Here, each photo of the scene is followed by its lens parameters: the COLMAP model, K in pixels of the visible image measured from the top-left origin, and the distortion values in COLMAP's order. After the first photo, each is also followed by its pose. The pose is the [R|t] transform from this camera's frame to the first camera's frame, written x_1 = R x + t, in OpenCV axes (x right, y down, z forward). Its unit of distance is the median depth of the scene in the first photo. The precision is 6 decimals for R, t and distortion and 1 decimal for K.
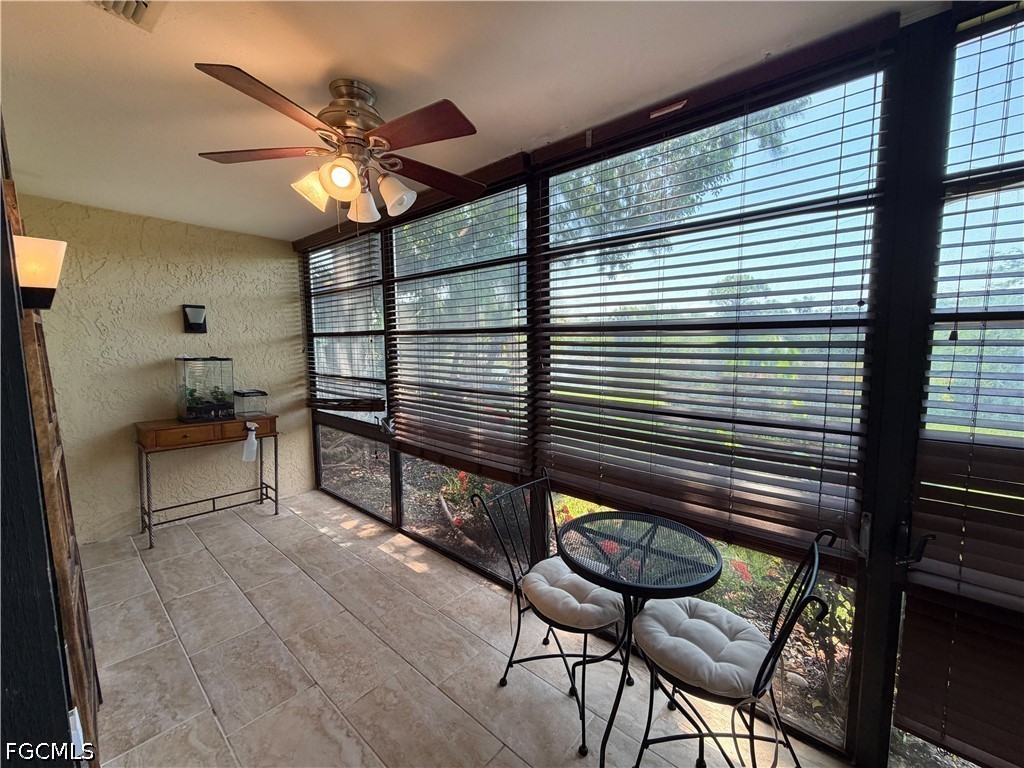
lens RADIAL K [[409.0, 0, 510.9], [0, 409.0, 387.0], [0, 0, 1]] dist [-0.003133, 0.000104]
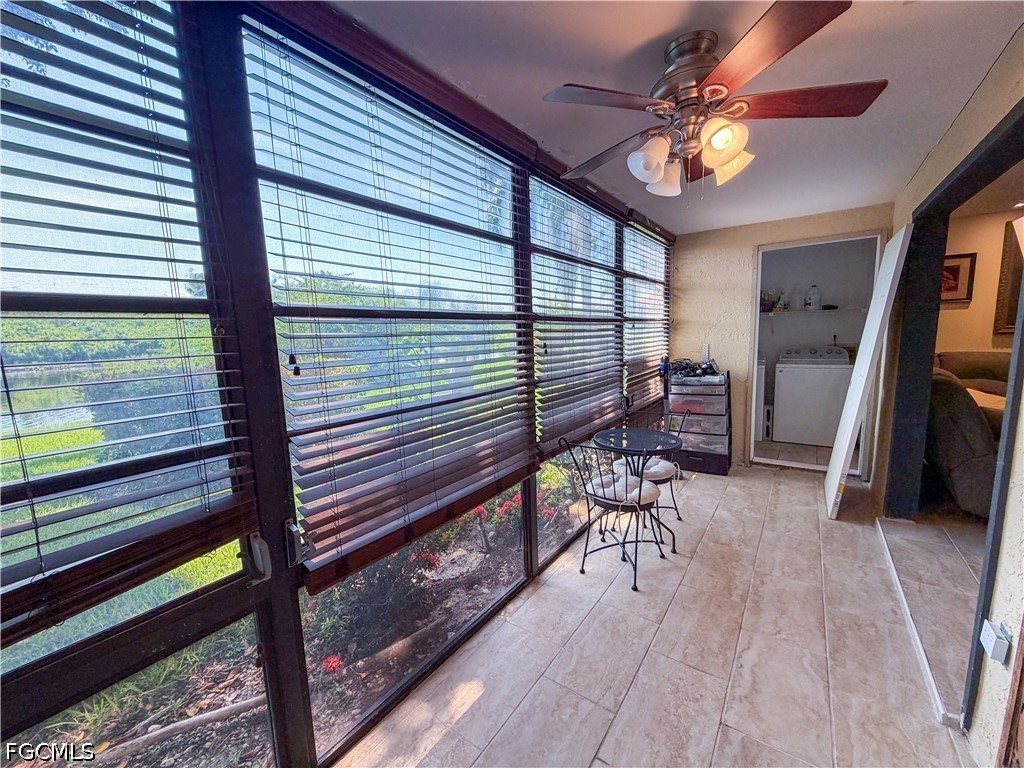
lens RADIAL K [[409.0, 0, 512.6], [0, 409.0, 381.4], [0, 0, 1]] dist [-0.003133, 0.000104]
pose [[-0.088410, -0.125334, 0.988168, -0.946214], [0.123278, 0.983048, 0.135714, -0.123663], [-0.988426, 0.133818, -0.071461, 1.103655]]
